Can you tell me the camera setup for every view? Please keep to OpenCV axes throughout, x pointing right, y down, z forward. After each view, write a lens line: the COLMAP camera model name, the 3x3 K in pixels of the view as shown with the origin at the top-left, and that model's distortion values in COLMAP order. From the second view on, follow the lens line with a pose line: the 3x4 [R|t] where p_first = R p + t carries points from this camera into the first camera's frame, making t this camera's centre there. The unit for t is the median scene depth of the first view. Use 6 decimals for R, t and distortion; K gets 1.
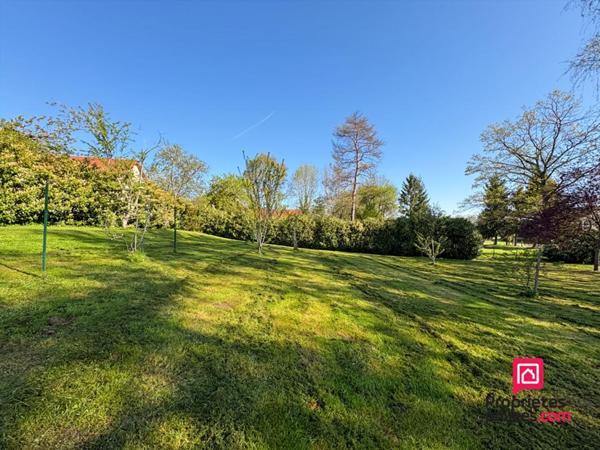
lens RADIAL K [[236.7, 0, 299.9], [0, 236.7, 235.5], [0, 0, 1]] dist [0.000452, 0.000280]
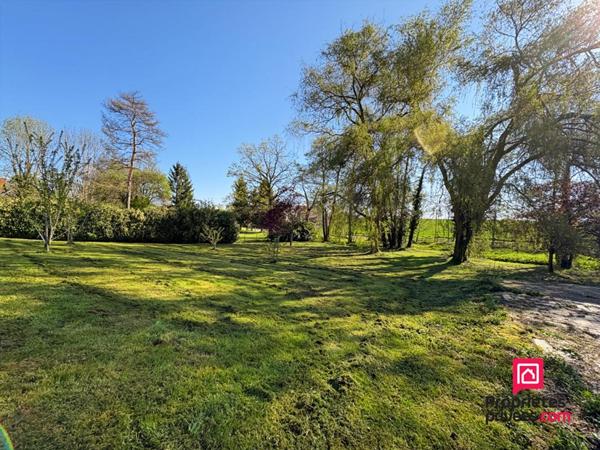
lens RADIAL K [[236.7, 0, 299.9], [0, 236.7, 235.5], [0, 0, 1]] dist [0.000452, 0.000280]
pose [[0.578149, -0.030387, 0.815365, -0.152339], [-0.022319, 0.998343, 0.053032, -0.021070], [-0.815626, -0.048858, 0.576513, -0.082124]]
